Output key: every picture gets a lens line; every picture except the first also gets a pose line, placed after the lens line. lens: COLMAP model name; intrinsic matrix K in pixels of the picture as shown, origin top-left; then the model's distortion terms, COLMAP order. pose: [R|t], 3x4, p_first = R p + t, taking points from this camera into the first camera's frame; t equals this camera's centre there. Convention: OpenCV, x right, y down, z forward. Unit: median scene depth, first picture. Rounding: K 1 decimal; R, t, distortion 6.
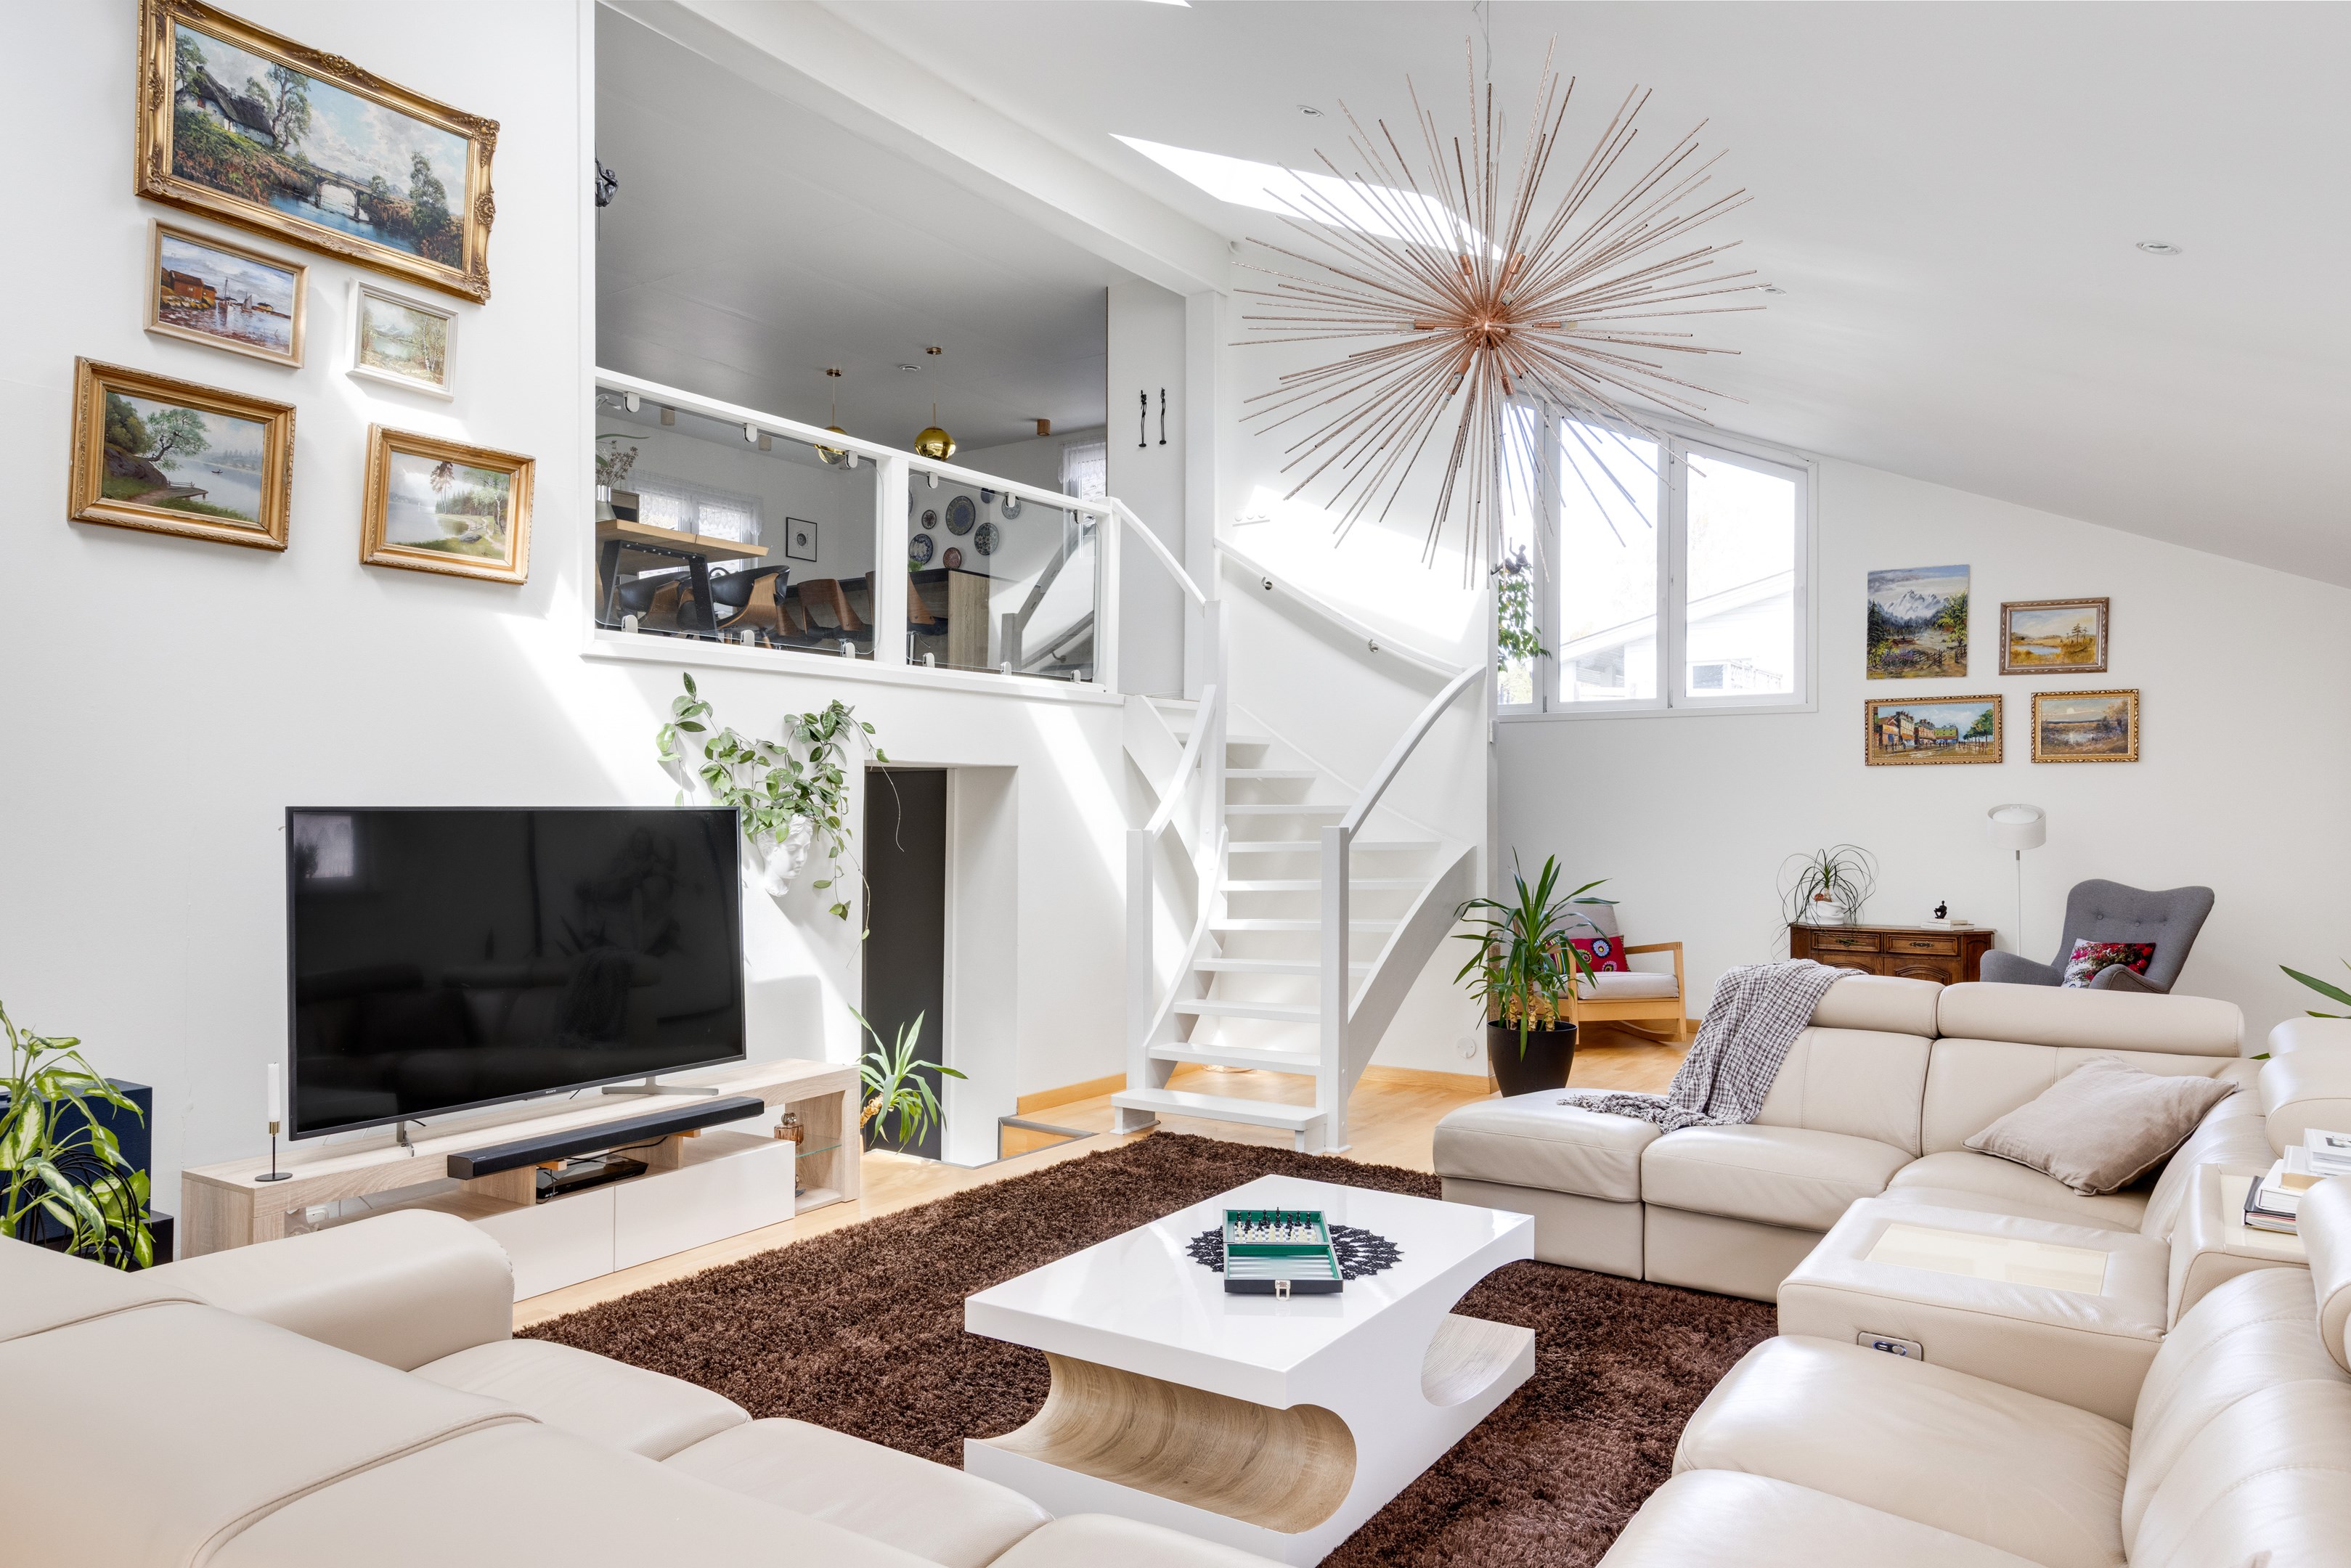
lens RADIAL K [[1529.8, 0, 1173.3], [0, 1529.8, 814.5], [0, 0, 1]] dist [0.047568, 0.000066]
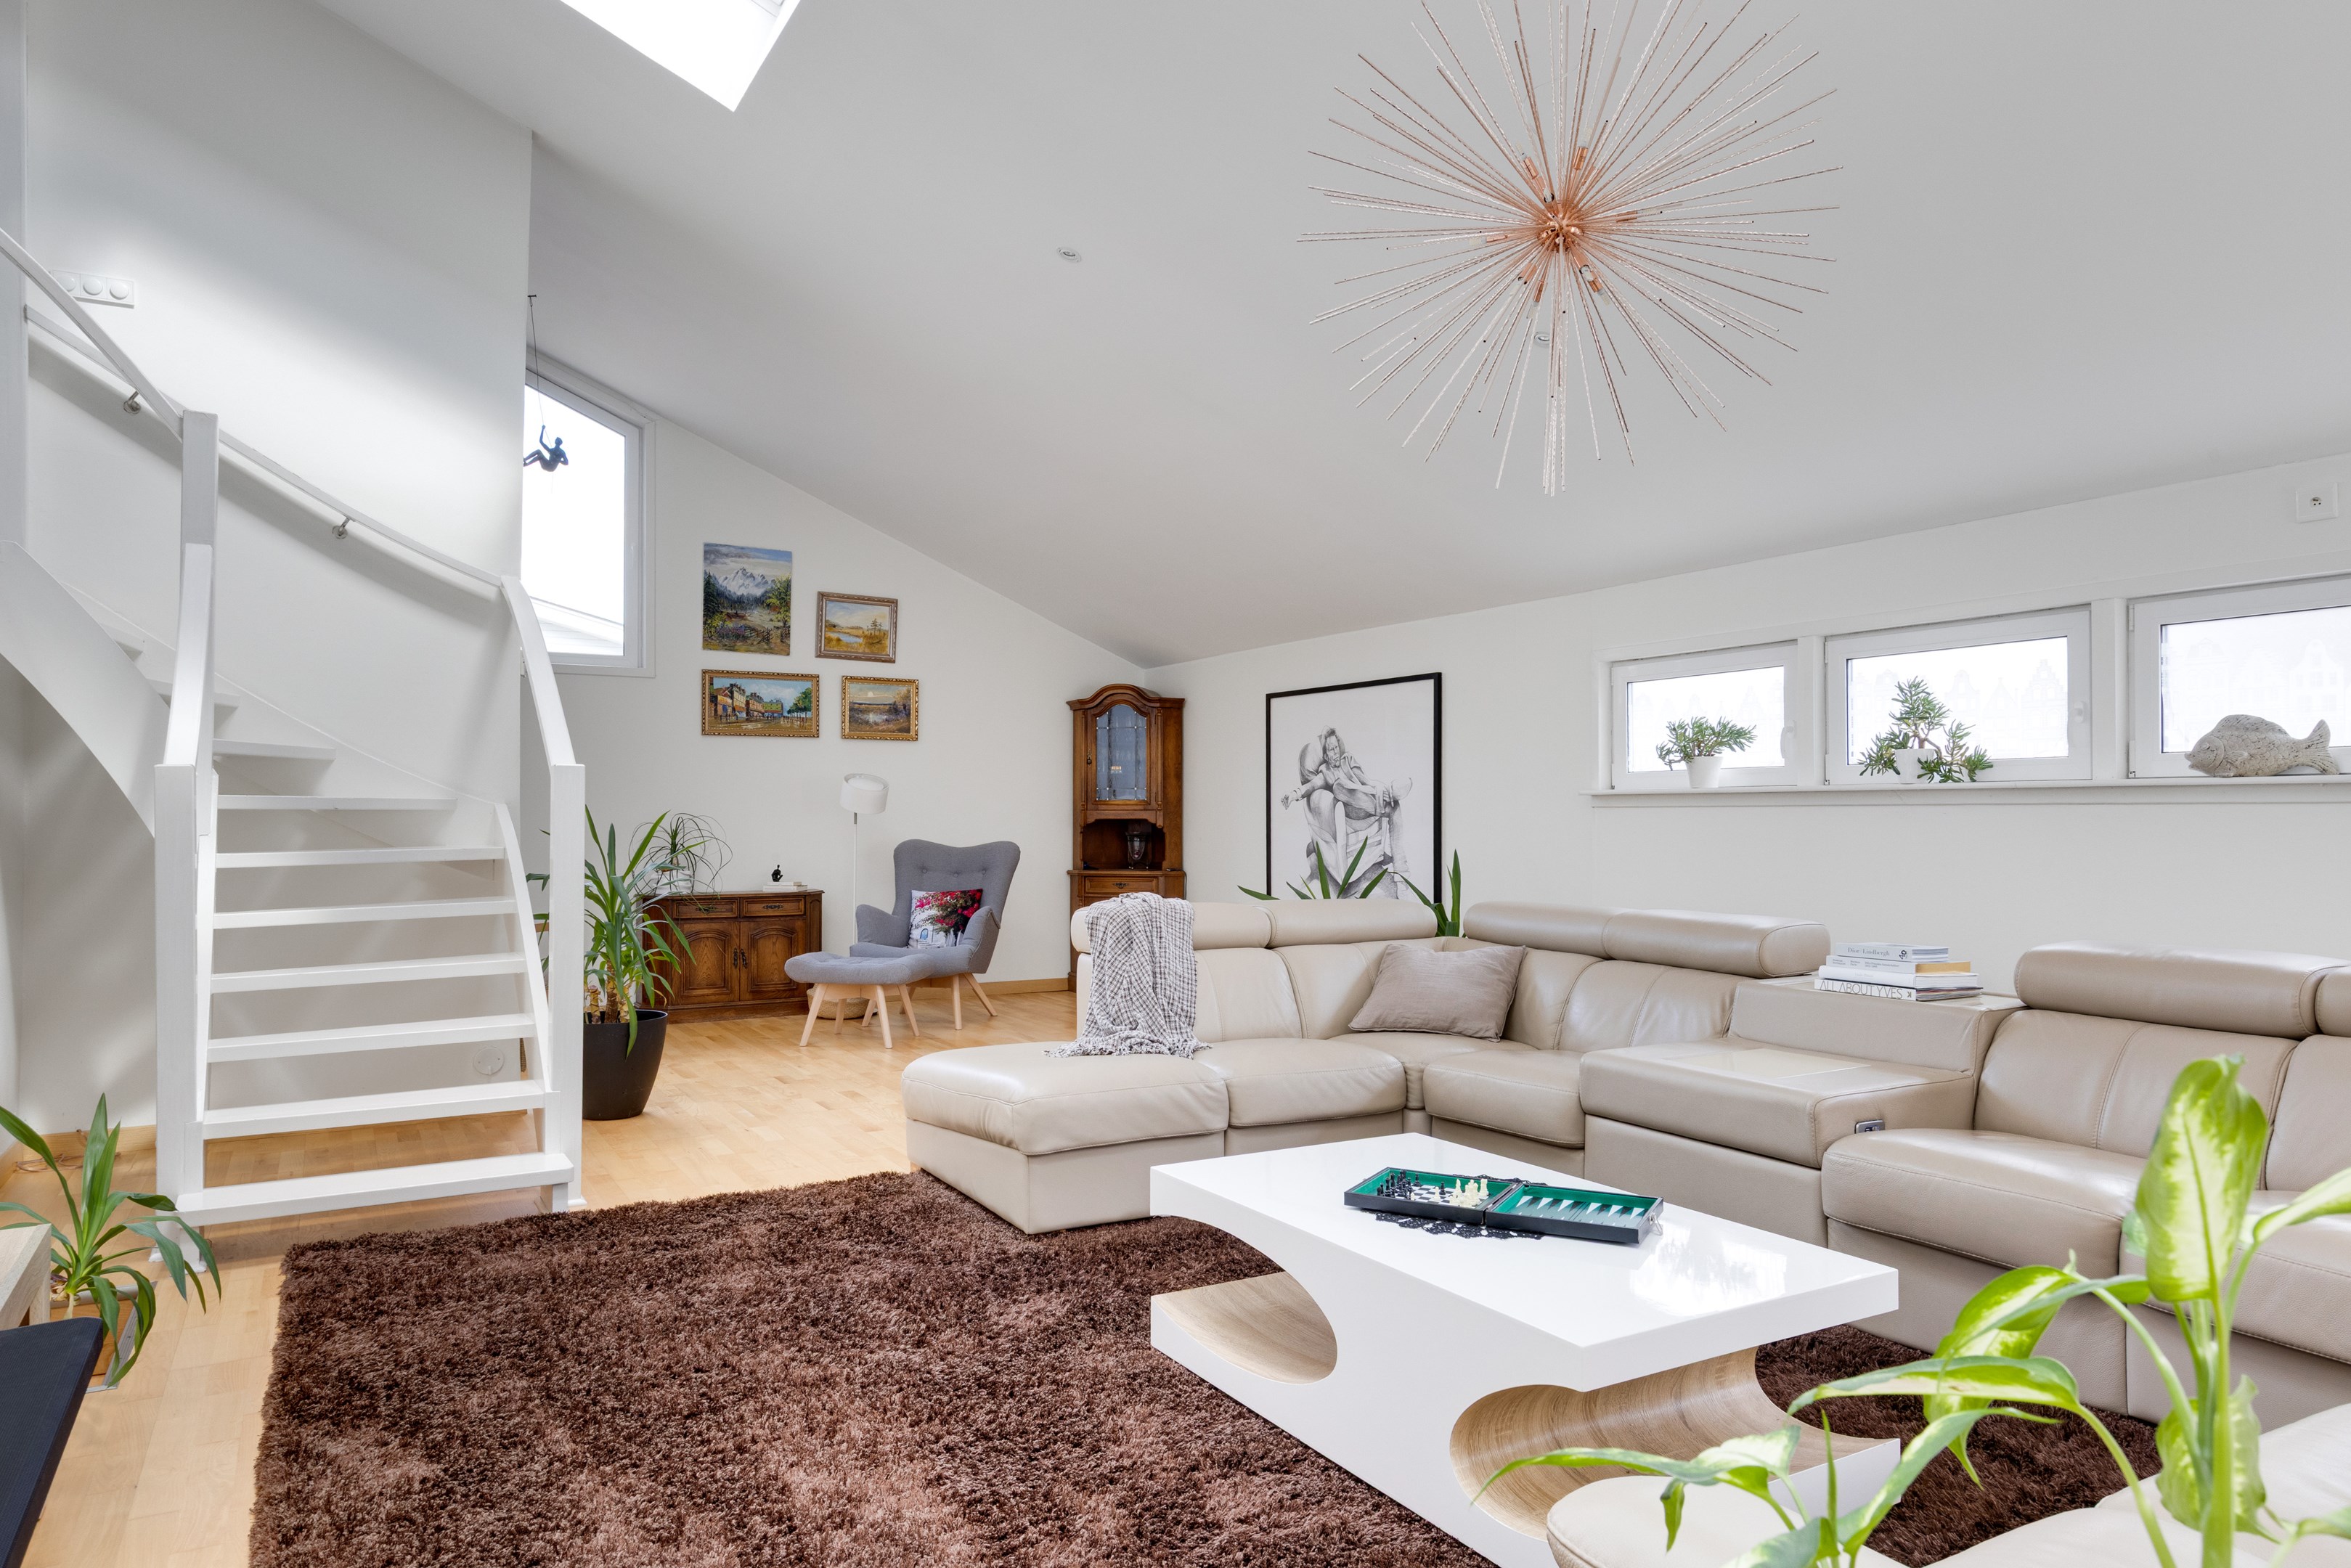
lens RADIAL K [[1486.5, 0, 1181.6], [0, 1486.5, 810.5], [0, 0, 1]] dist [0.008817, 0.001949]
pose [[0.442392, 0.004489, 0.896811, -0.296385], [0.002842, 0.999975, -0.006407, 0.025982], [-0.896817, 0.005383, 0.442368, 0.307059]]
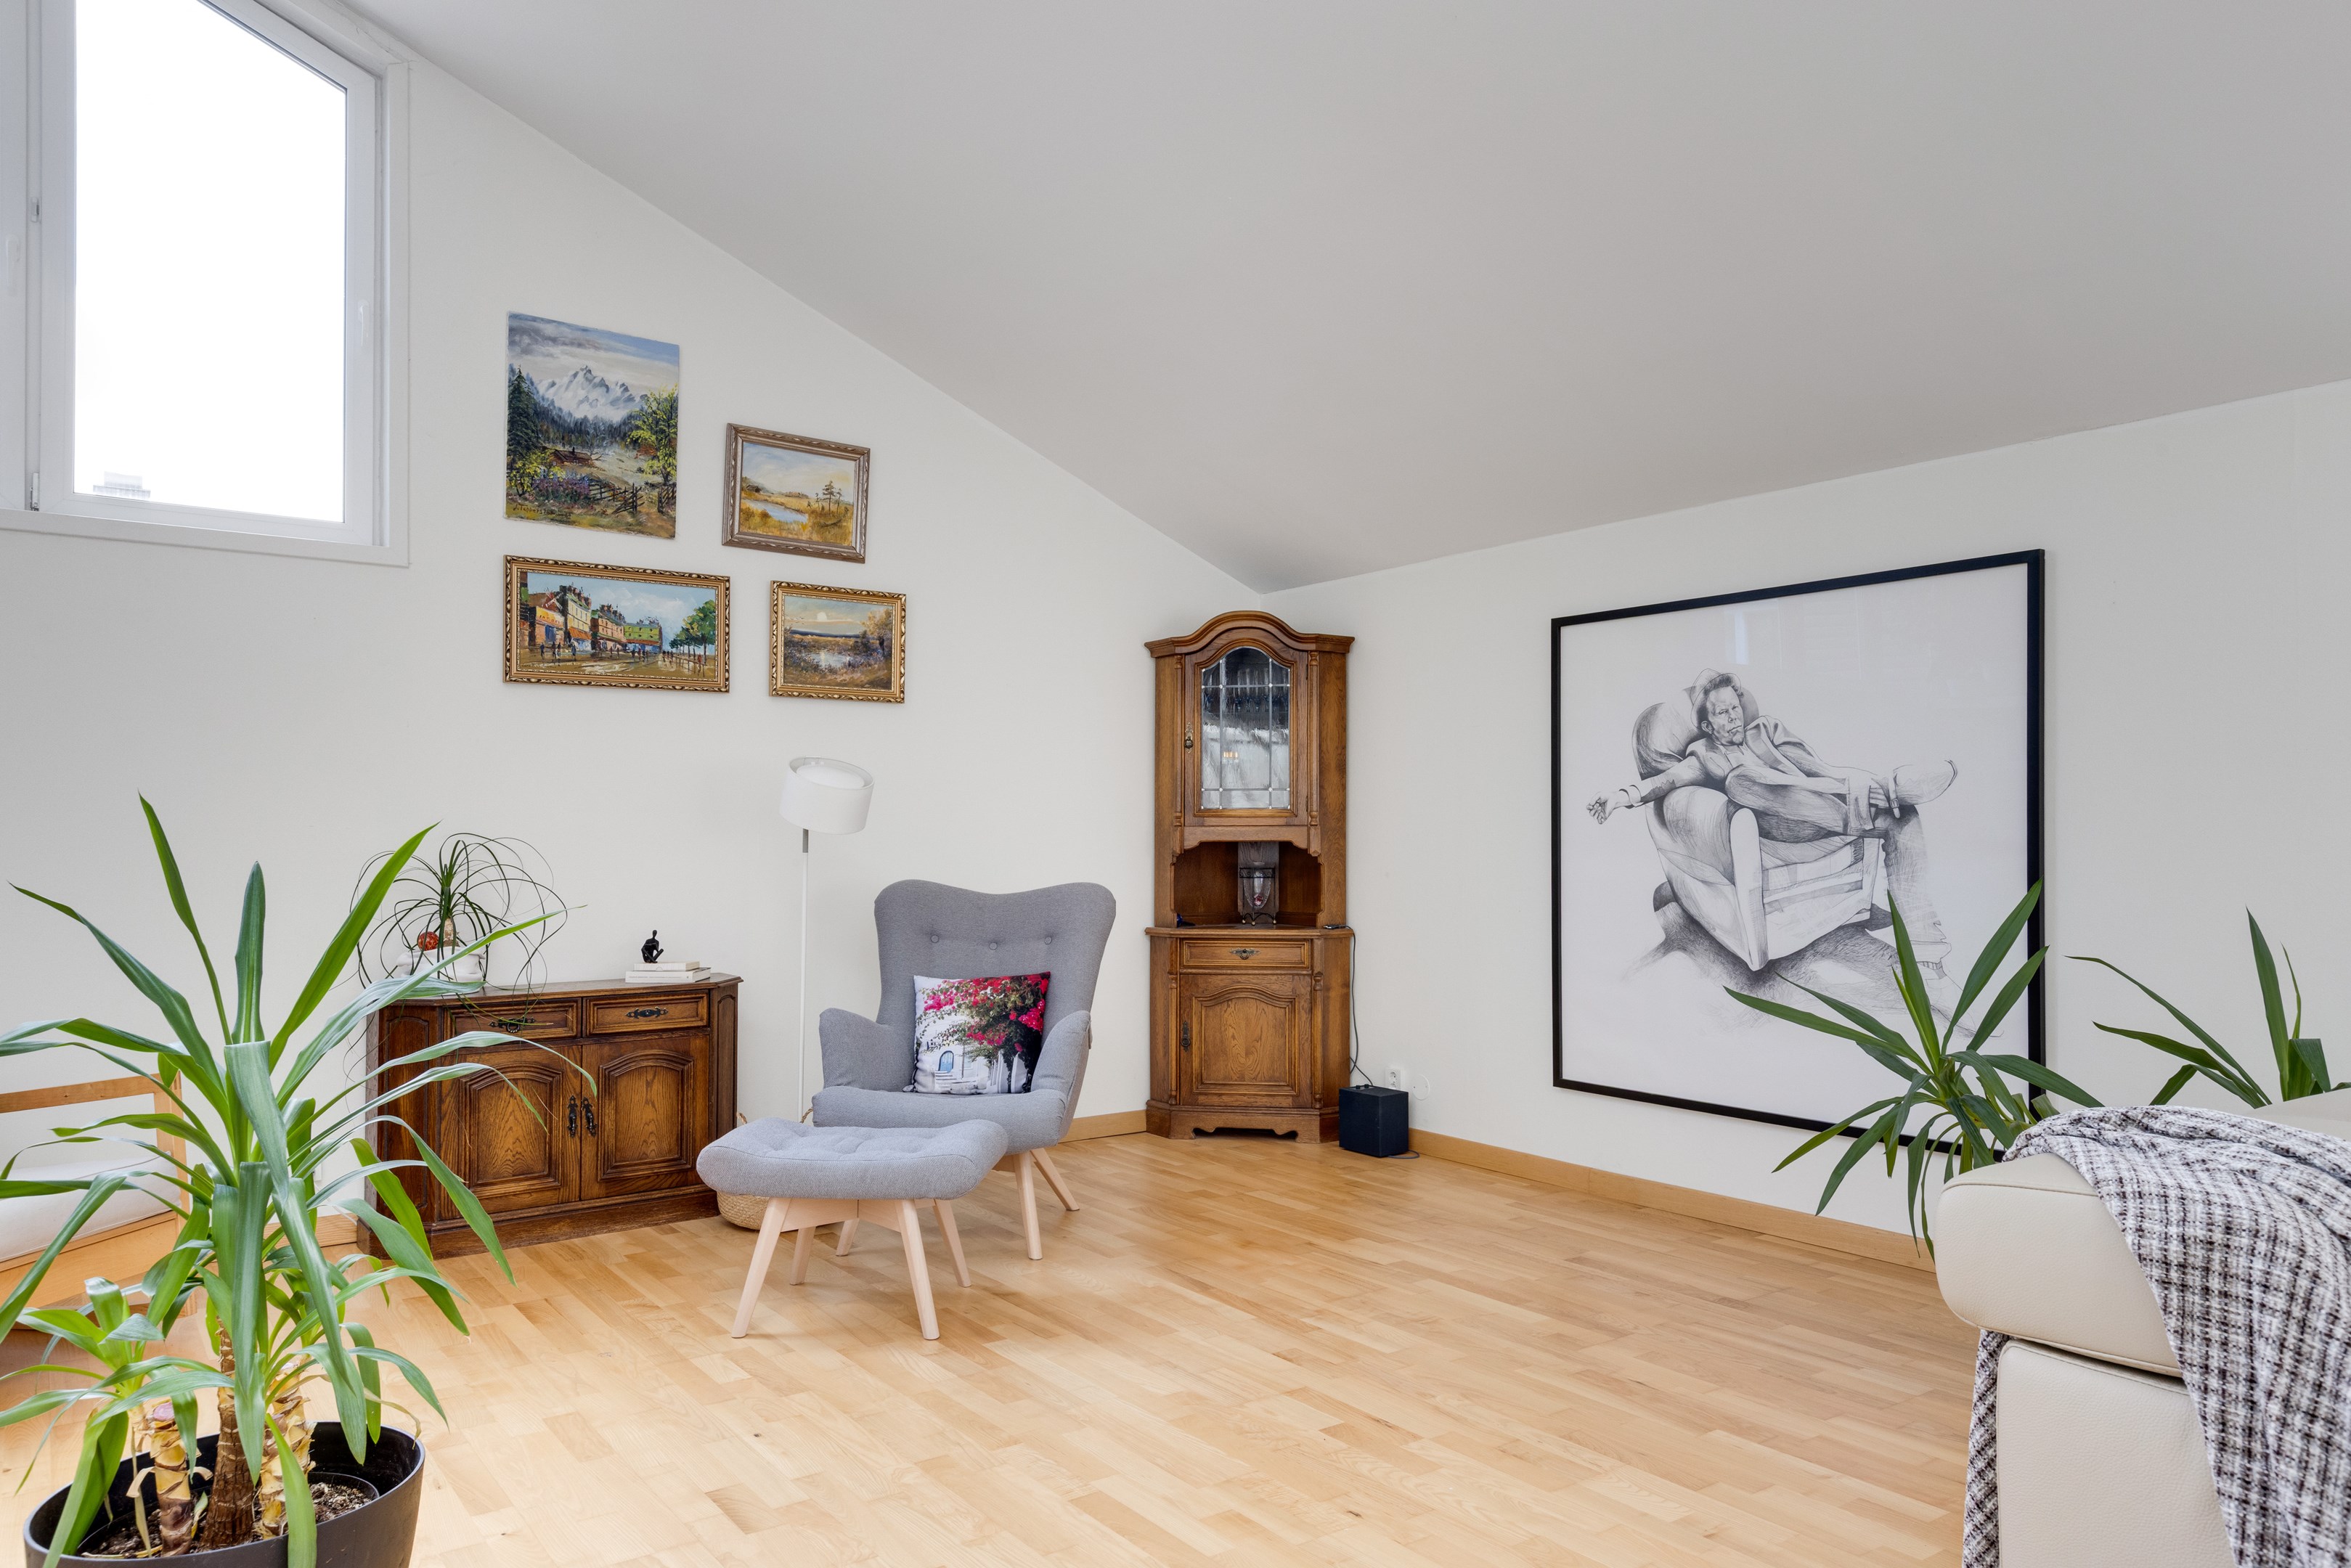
lens RADIAL K [[1565.8, 0, 1184.7], [0, 1565.8, 806.8], [0, 0, 1]] dist [0.025926, -0.000508]
pose [[0.340012, 0.017683, 0.940255, 0.029365], [0.005237, 0.999772, -0.020696, 0.023936], [-0.940406, 0.011961, 0.339842, 0.635591]]
